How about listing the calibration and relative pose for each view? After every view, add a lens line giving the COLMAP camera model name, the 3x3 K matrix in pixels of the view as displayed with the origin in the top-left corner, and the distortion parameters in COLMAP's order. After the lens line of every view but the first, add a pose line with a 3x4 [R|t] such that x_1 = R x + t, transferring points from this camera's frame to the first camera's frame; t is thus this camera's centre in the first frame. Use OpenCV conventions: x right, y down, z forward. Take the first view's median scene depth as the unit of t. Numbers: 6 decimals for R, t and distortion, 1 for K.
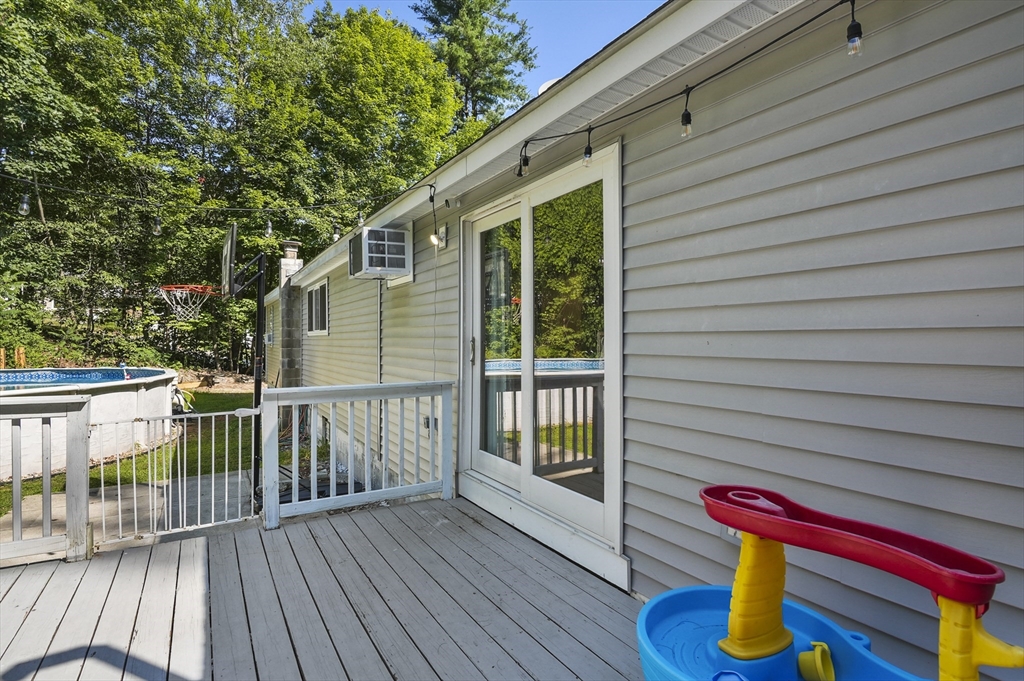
lens RADIAL K [[506.1, 0, 512.0], [0, 506.1, 340.5], [0, 0, 1]] dist [-0.027976, 0.007457]
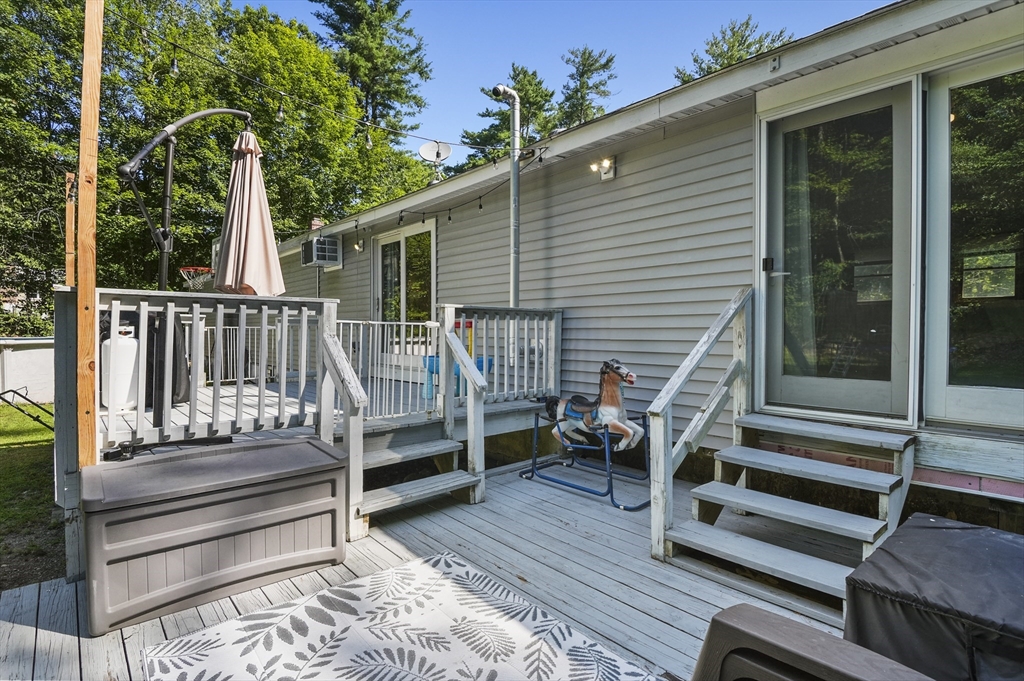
lens RADIAL K [[500.0, 0, 506.3], [0, 500.0, 343.0], [0, 0, 1]] dist [-0.018116, -0.000340]
pose [[0.982761, -0.001228, 0.184879, 0.009961], [-0.002618, 0.999785, 0.020553, 0.023240], [-0.184864, -0.020682, 0.982546, -0.182508]]
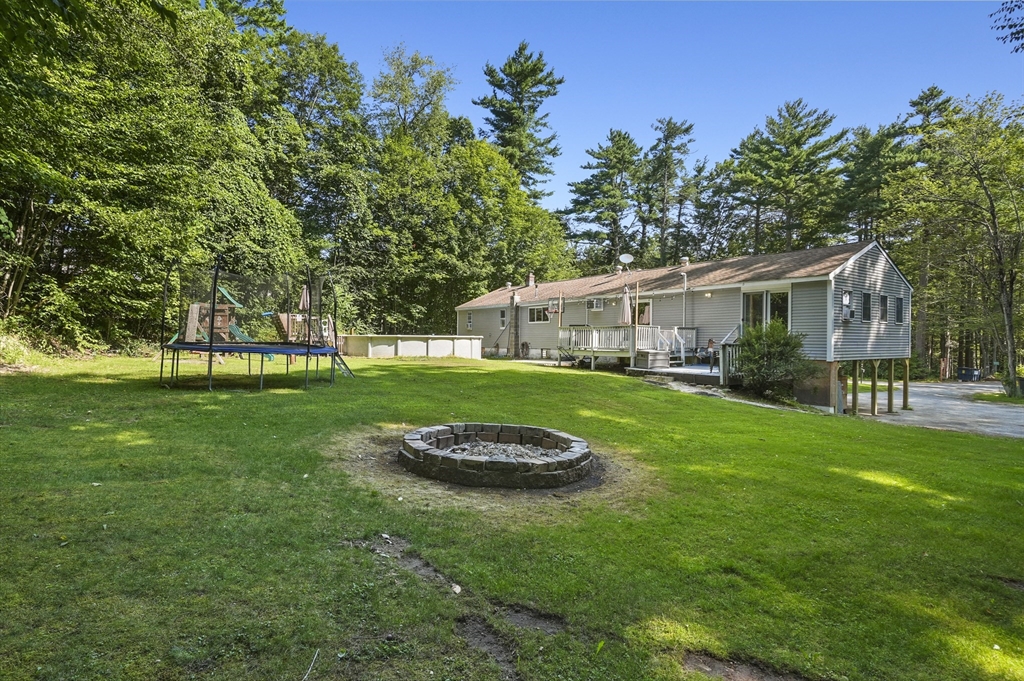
lens RADIAL K [[517.9, 0, 512.0], [0, 517.9, 340.5], [0, 0, 1]] dist [-0.014558, 0.000459]
pose [[0.996635, 0.016739, 0.080243, -0.317463], [-0.016359, 0.999852, -0.005393, 0.045773], [-0.080321, 0.004062, 0.996761, -0.841251]]
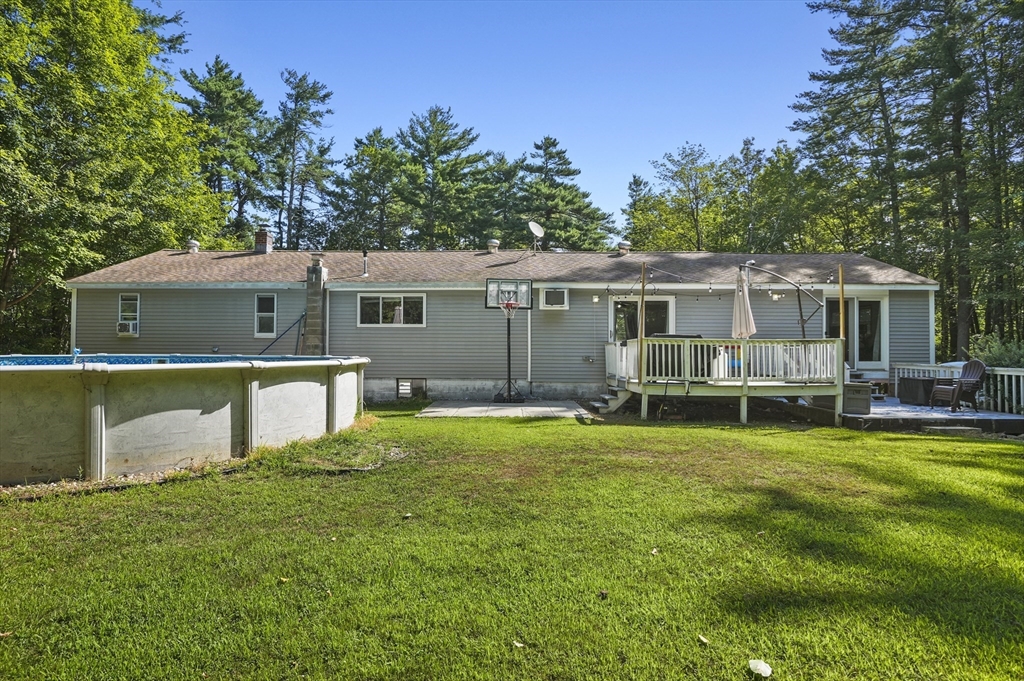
lens RADIAL K [[506.1, 0, 512.0], [0, 506.1, 340.5], [0, 0, 1]] dist [-0.027976, 0.007457]
pose [[0.528025, 0.026987, 0.848800, -0.591756], [-0.002485, 0.999540, -0.030233, 0.030188], [-0.849225, 0.013854, 0.527849, -0.046784]]
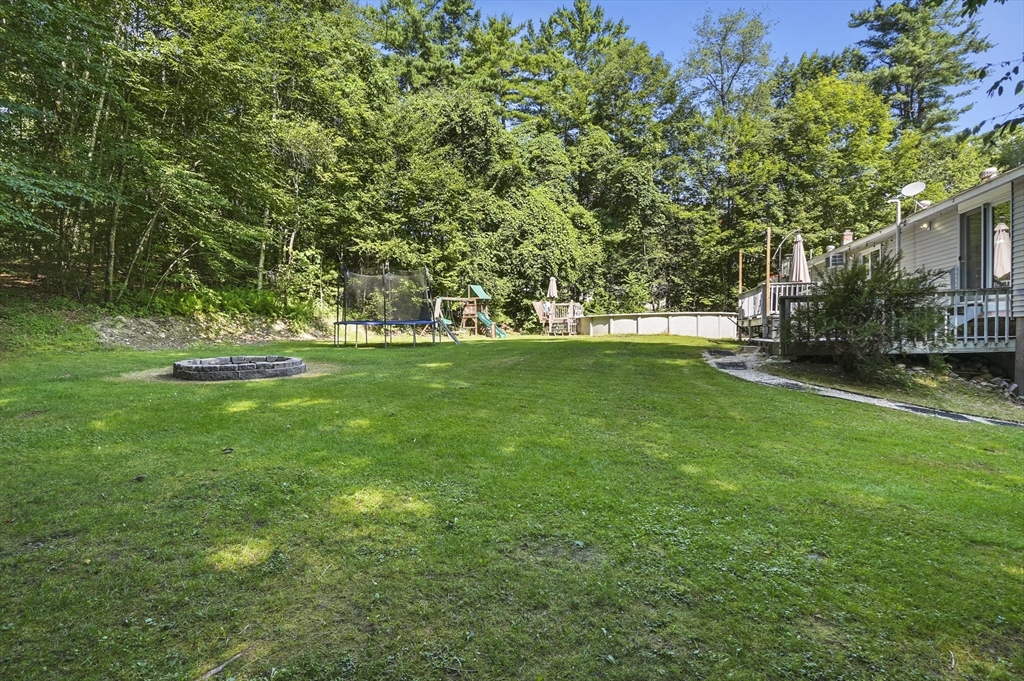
lens RADIAL K [[517.9, 0, 512.0], [0, 517.9, 340.5], [0, 0, 1]] dist [-0.014558, 0.000459]
pose [[0.696940, 0.002747, -0.717124, 0.169436], [0.008131, 0.999898, 0.011732, 0.073207], [0.717084, -0.014007, 0.696846, -0.712343]]
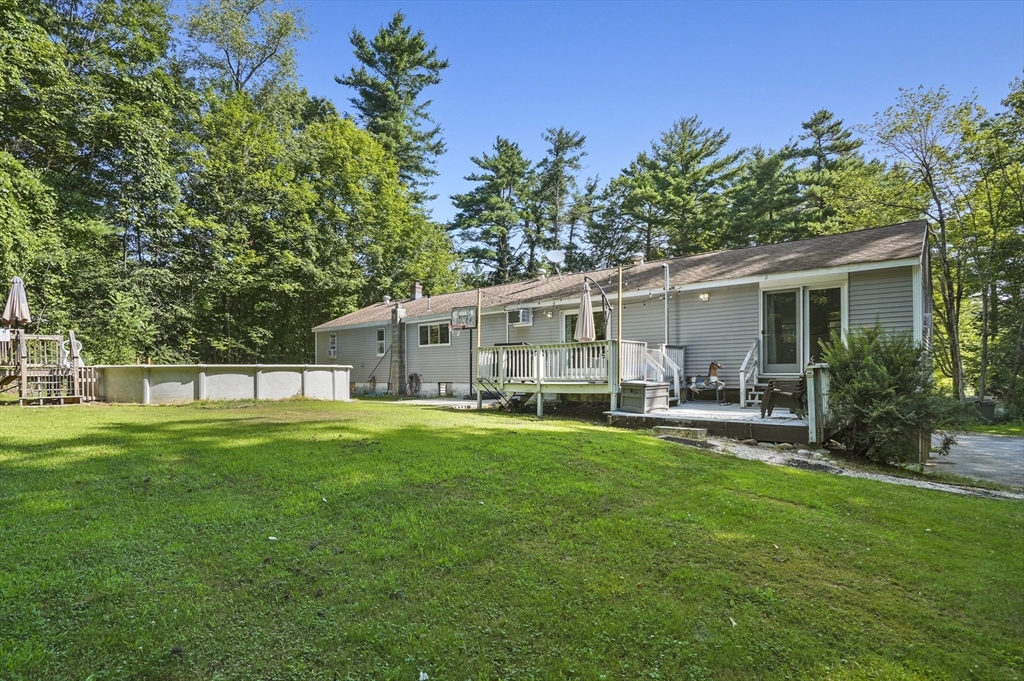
lens RADIAL K [[517.1, 0, 510.2], [0, 517.1, 373.0], [0, 0, 1]] dist [-0.022855, -0.000445]
pose [[0.949477, -0.000178, 0.313836, -0.306738], [0.002857, 0.999963, -0.008076, 0.048717], [-0.313823, 0.008564, 0.949443, -0.478357]]
